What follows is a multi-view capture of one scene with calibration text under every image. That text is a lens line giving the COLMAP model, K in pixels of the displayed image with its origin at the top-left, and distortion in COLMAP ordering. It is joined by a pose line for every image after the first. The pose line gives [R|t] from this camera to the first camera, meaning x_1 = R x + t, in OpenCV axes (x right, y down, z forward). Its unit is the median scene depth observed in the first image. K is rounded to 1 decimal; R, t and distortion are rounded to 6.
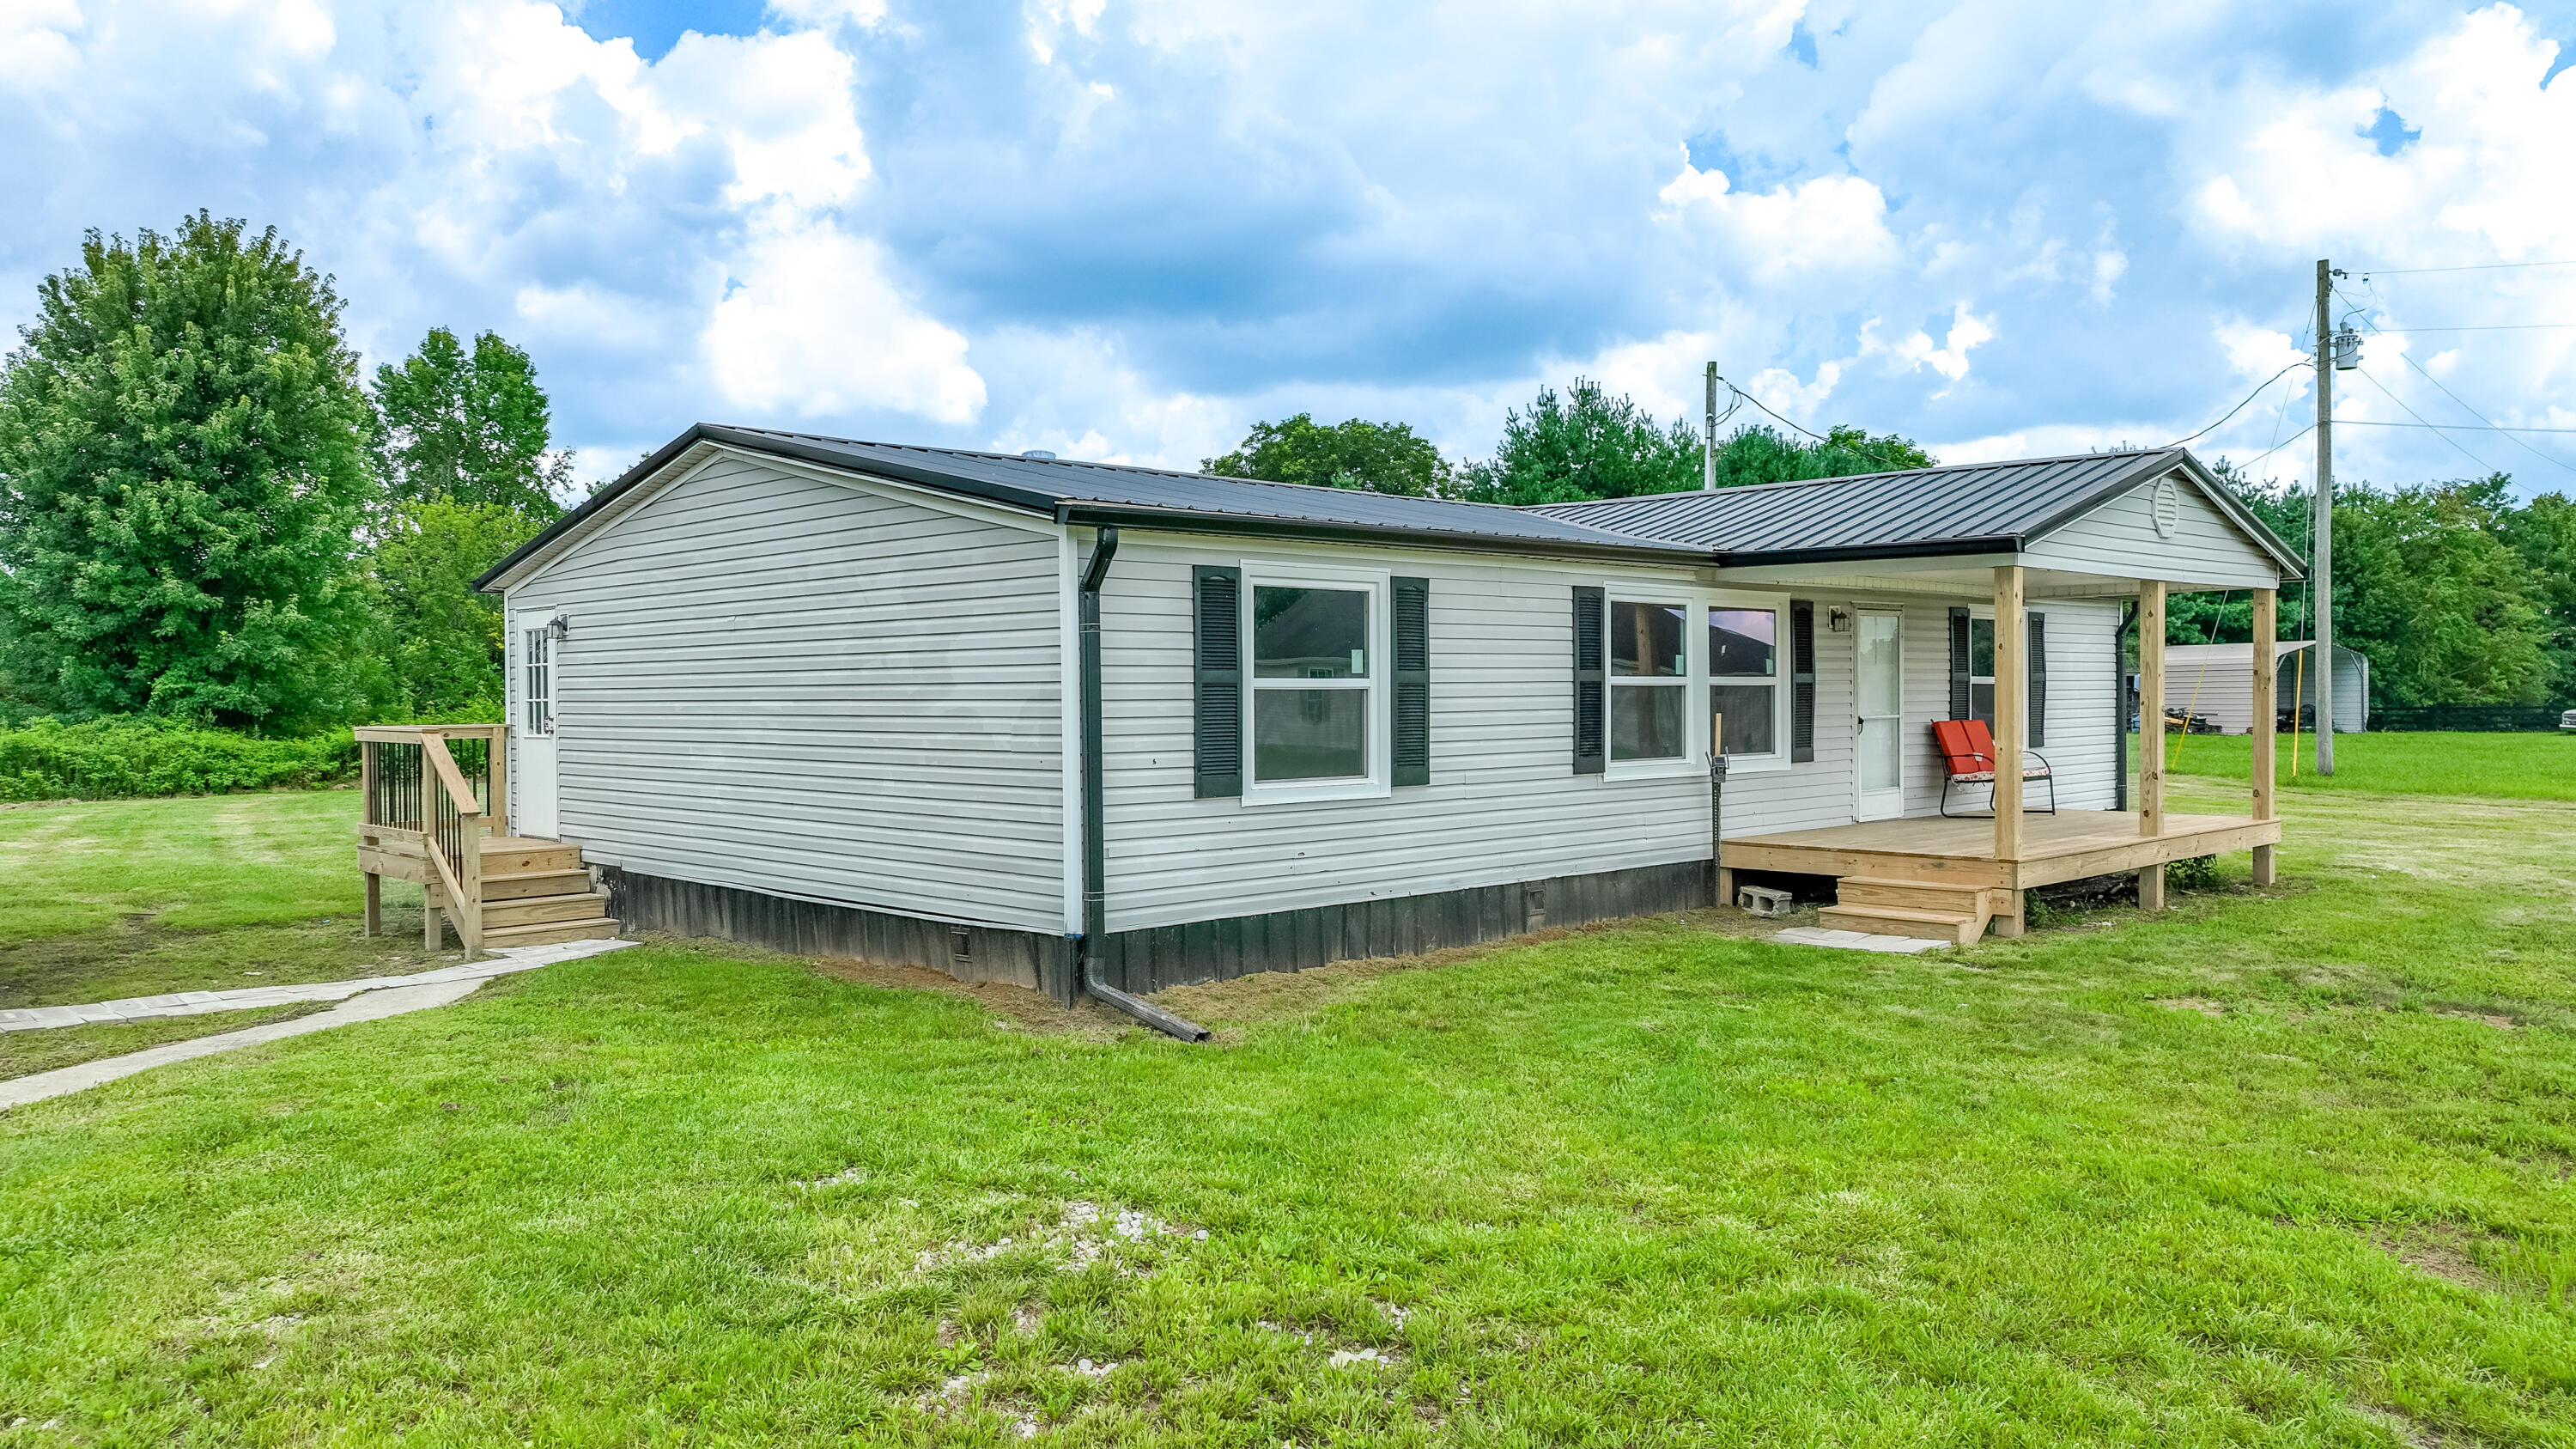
lens RADIAL K [[1813.5, 0, 1292.4], [0, 1813.5, 716.7], [0, 0, 1]] dist [-0.004255, 0.019921]
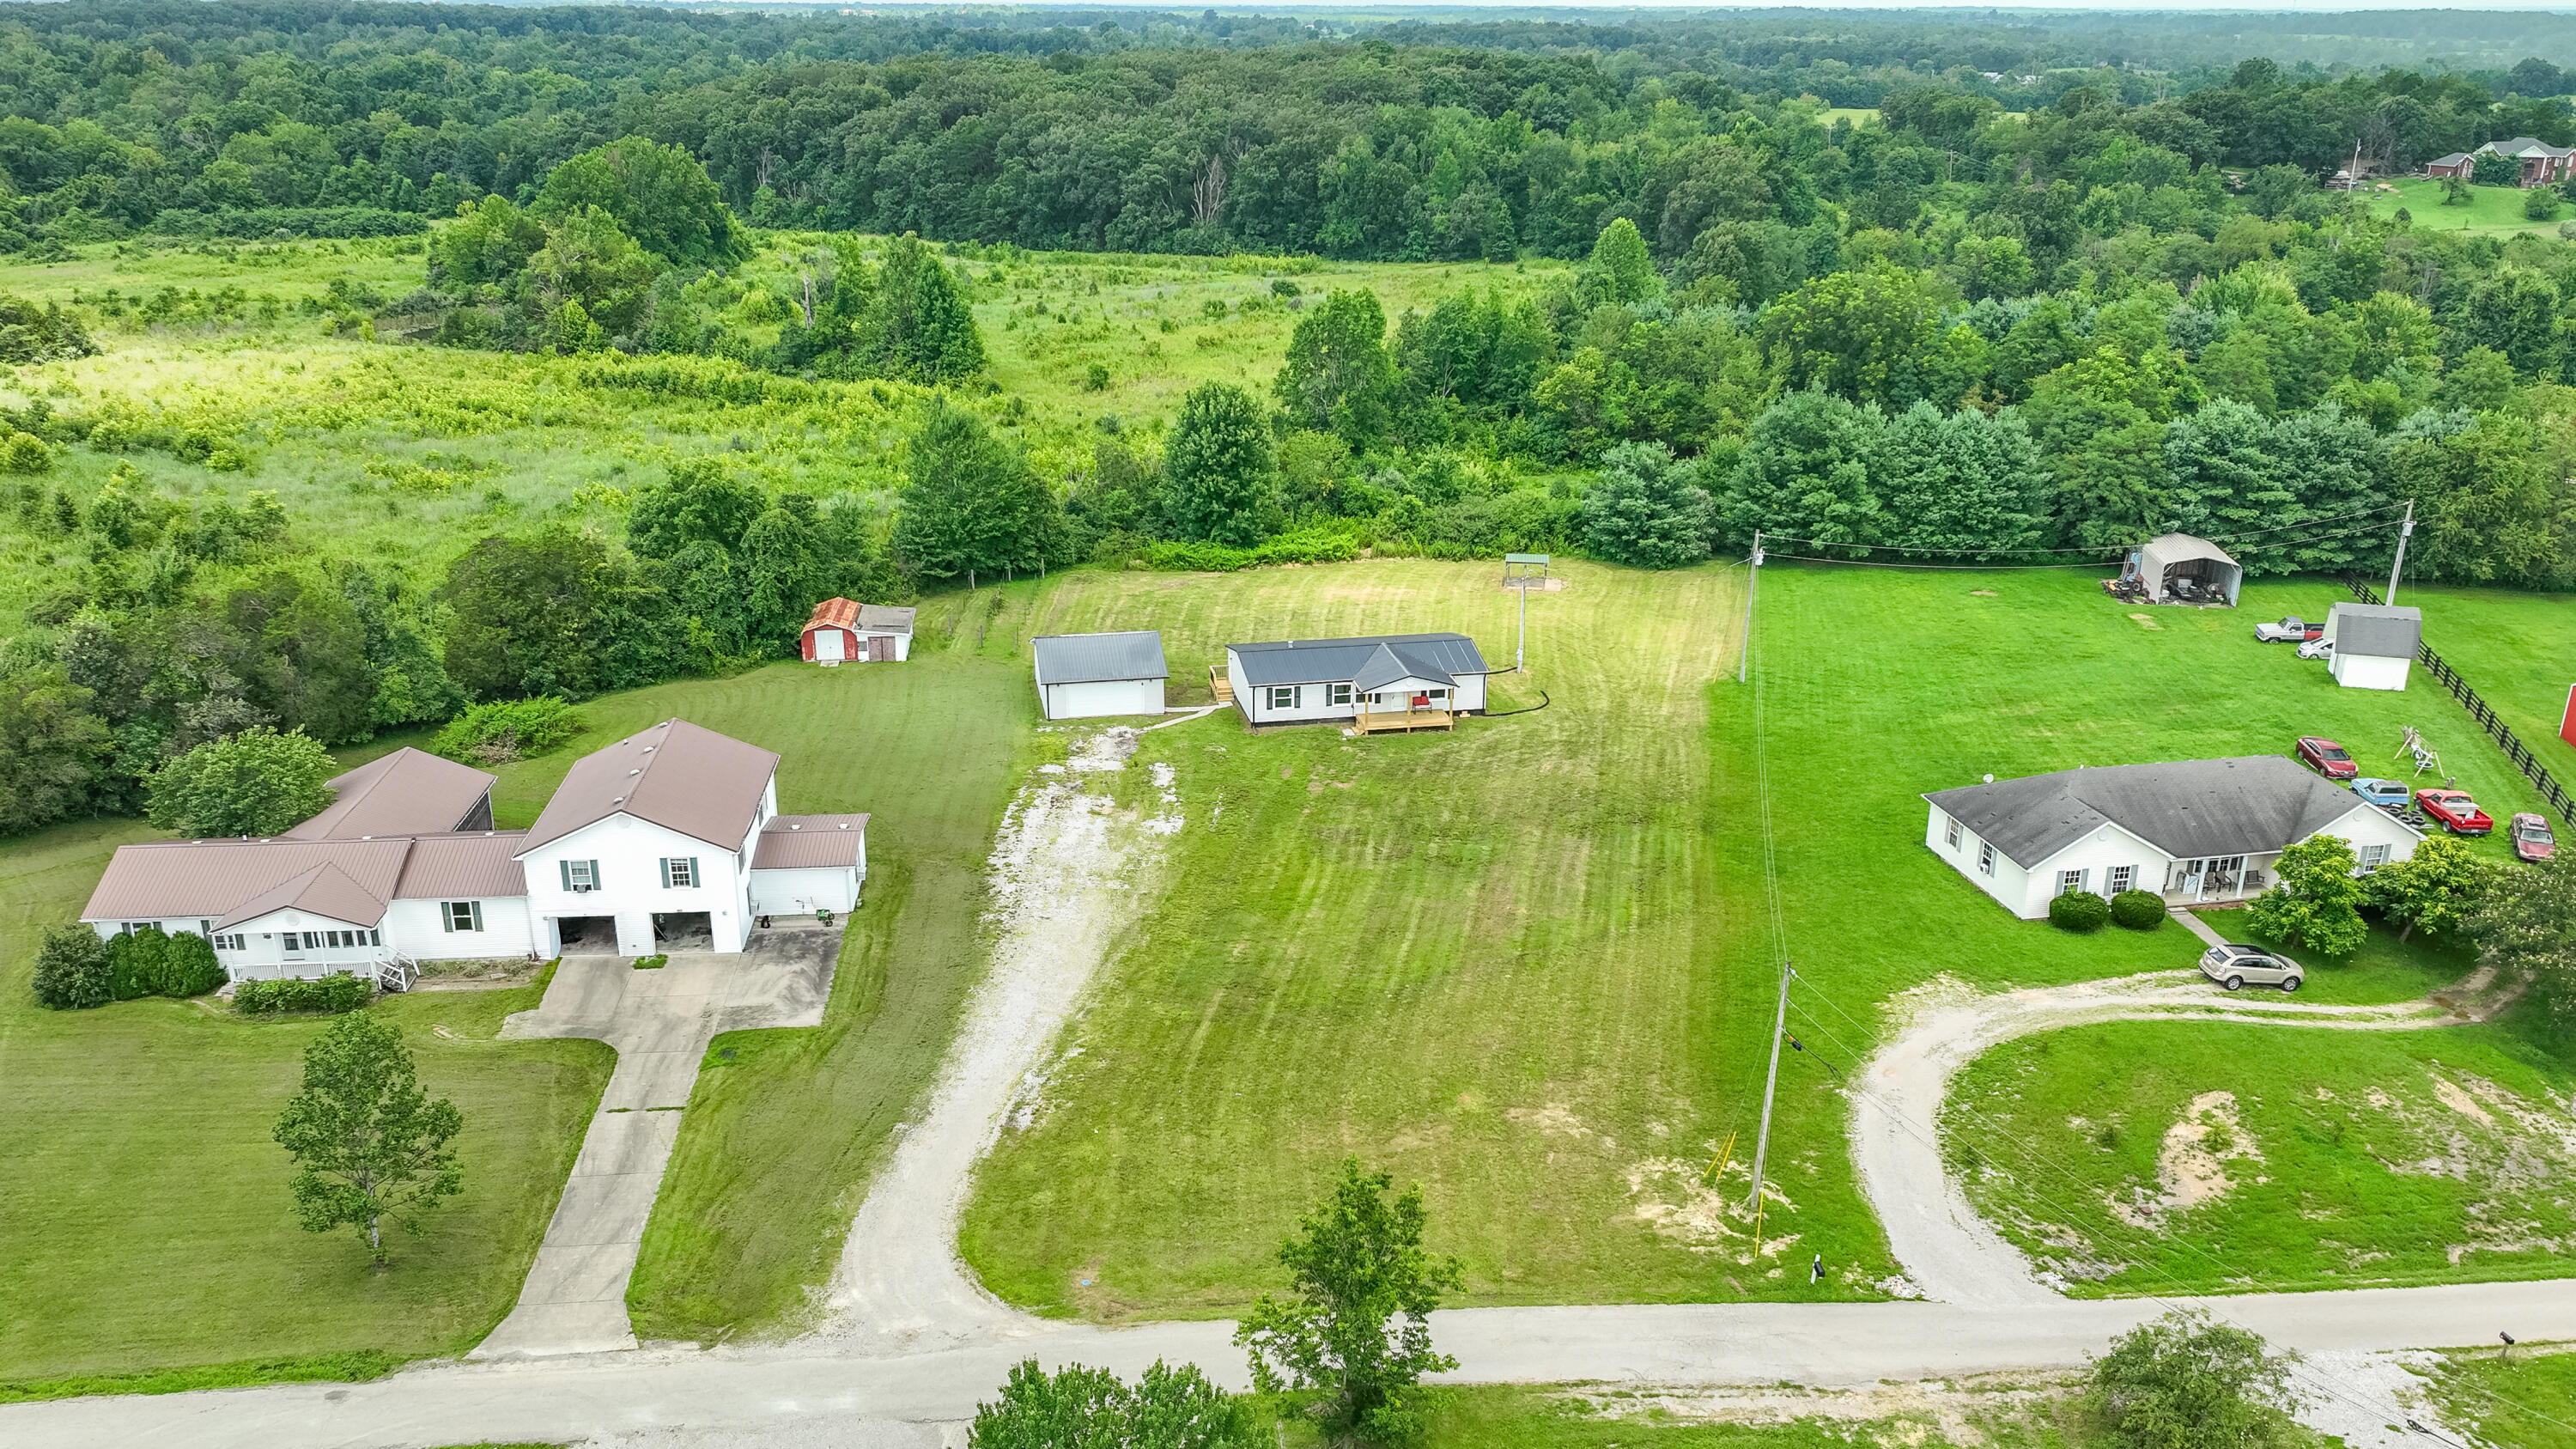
lens RADIAL K [[2093.2, 0, 1300.4], [0, 2093.2, 737.6], [0, 0, 1]] dist [0.000751, -0.001828]
pose [[0.844319, 0.186344, -0.502396, 1.530594], [-0.019745, 0.947766, 0.318354, -0.899788], [0.535477, -0.258872, 0.803896, -2.123957]]
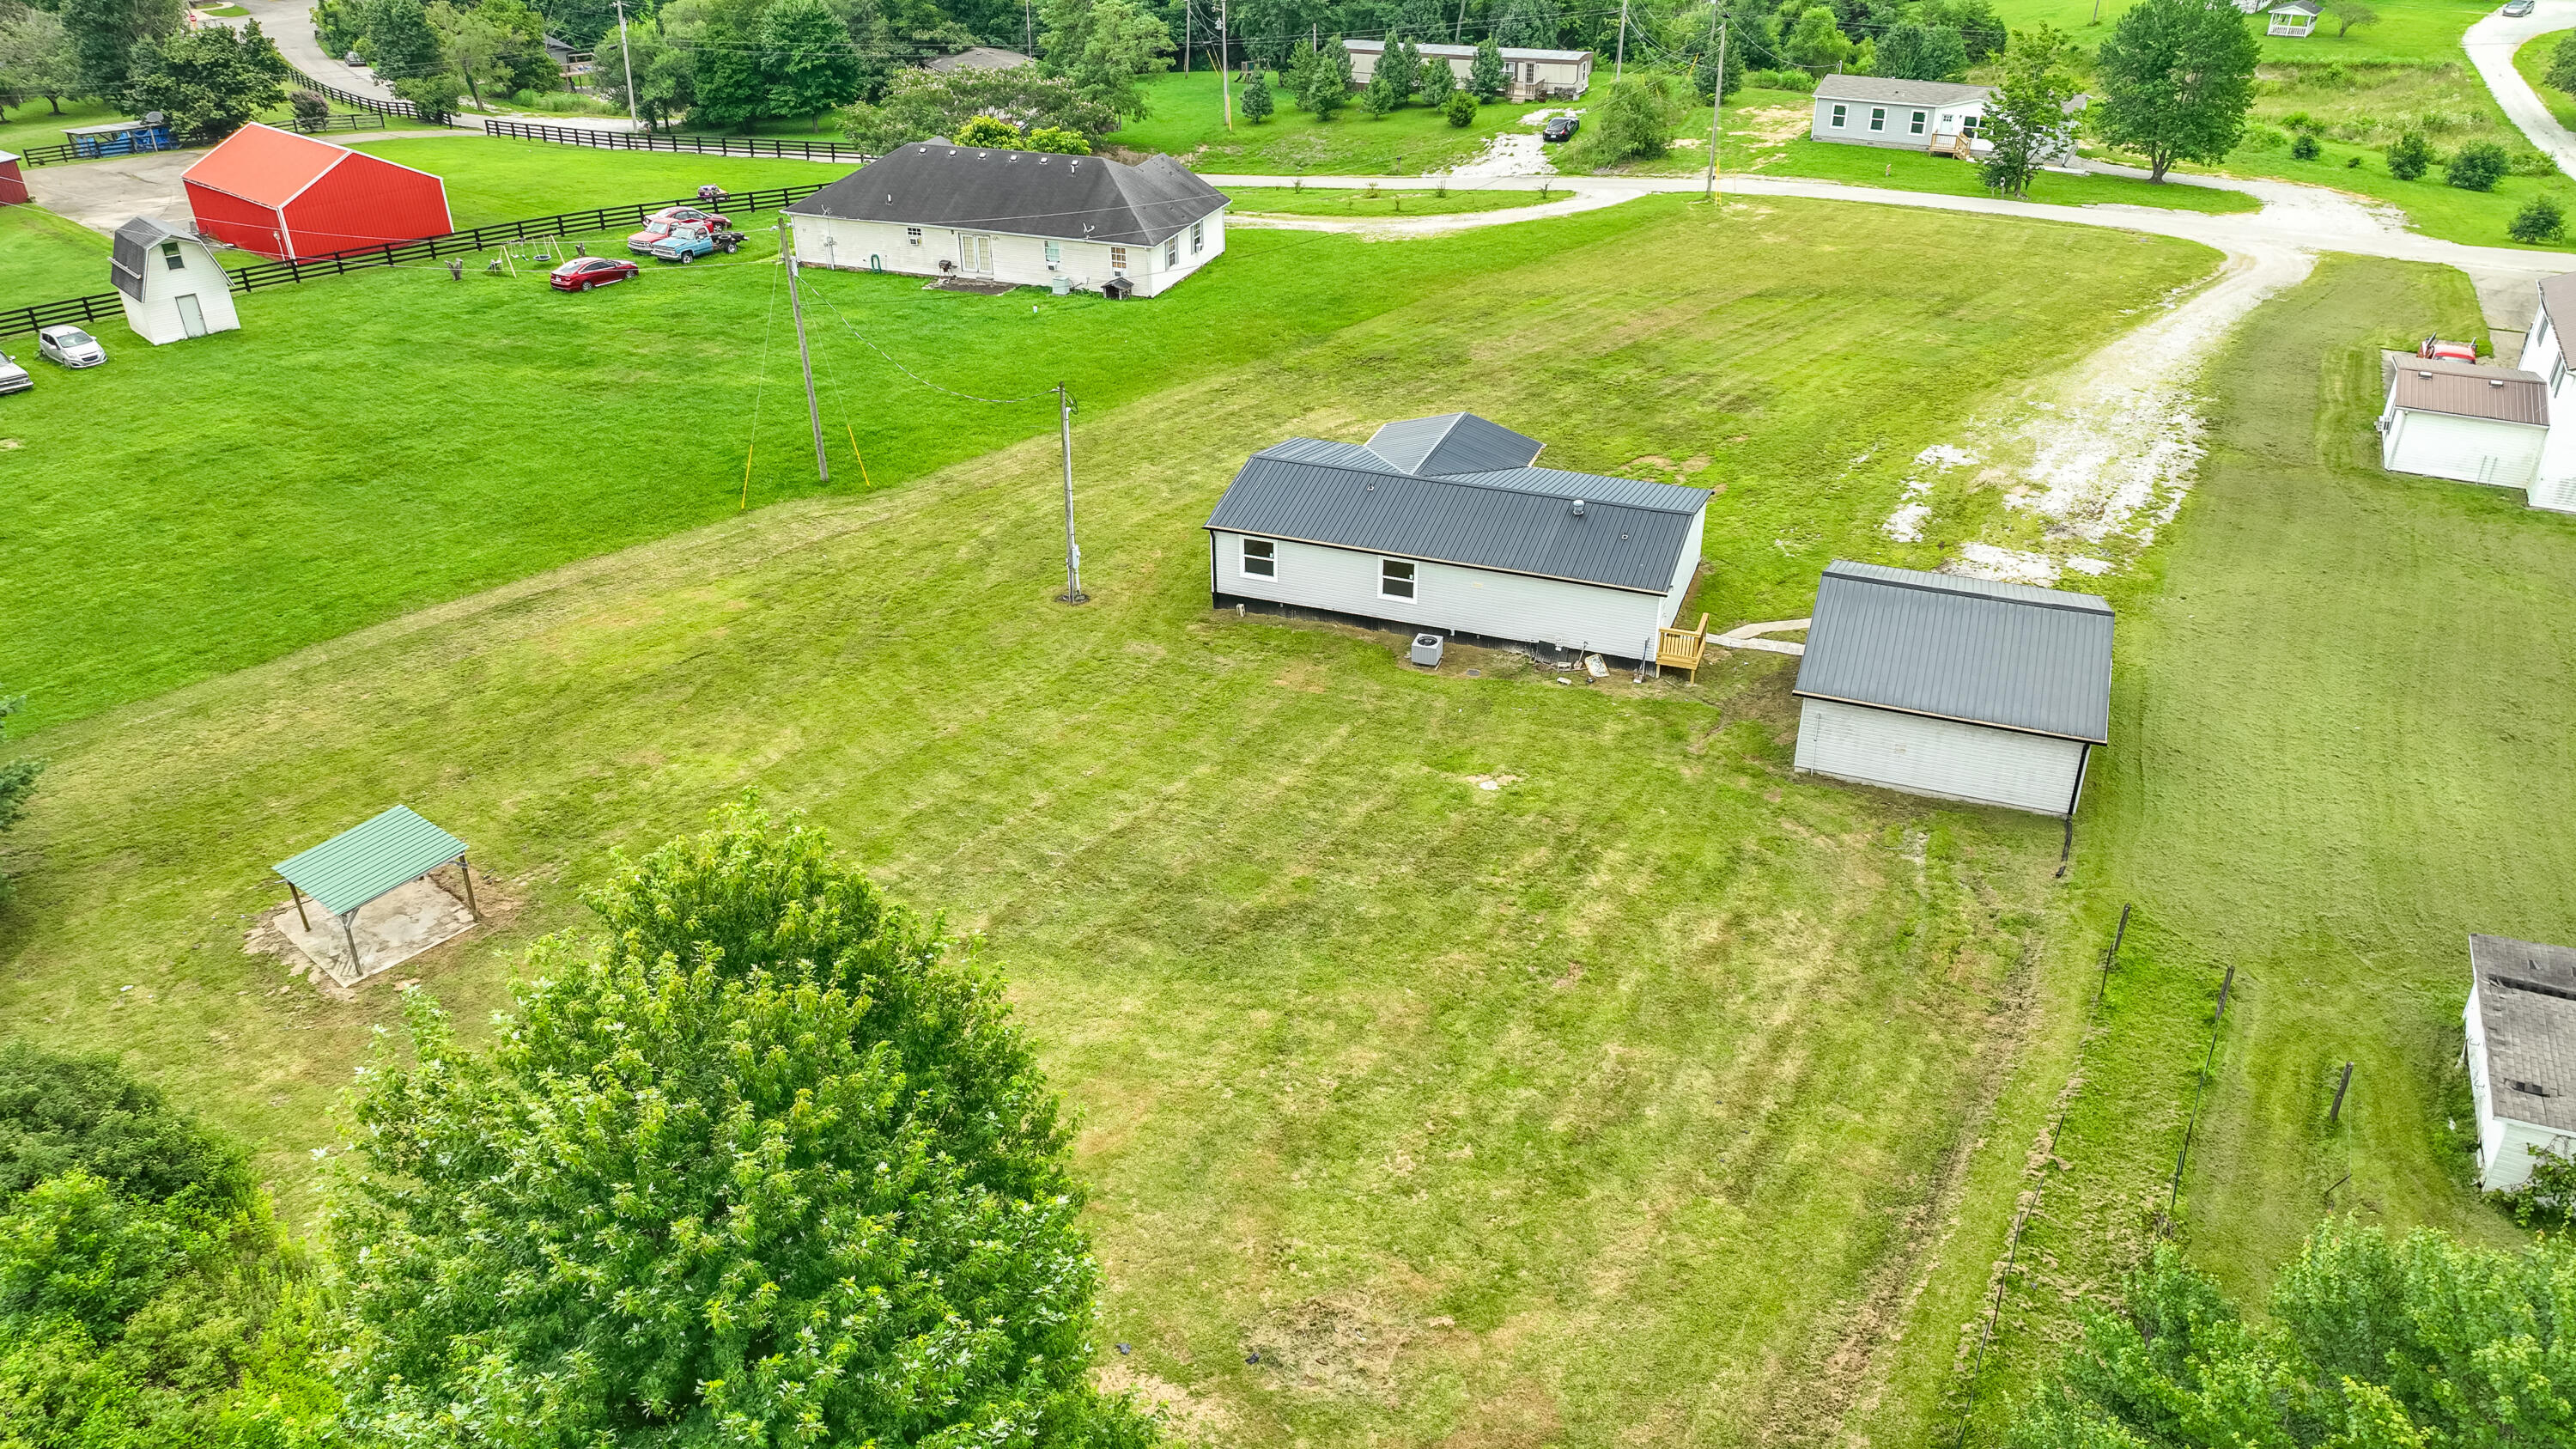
lens RADIAL K [[1813.5, 0, 1288.1], [0, 1813.5, 719.6], [0, 0, 1]] dist [-0.004255, 0.019921]
pose [[-0.427065, -0.436487, 0.791893, -1.095105], [0.022662, 0.870332, 0.491943, -0.583950], [-0.903937, 0.228037, -0.361797, 1.090652]]
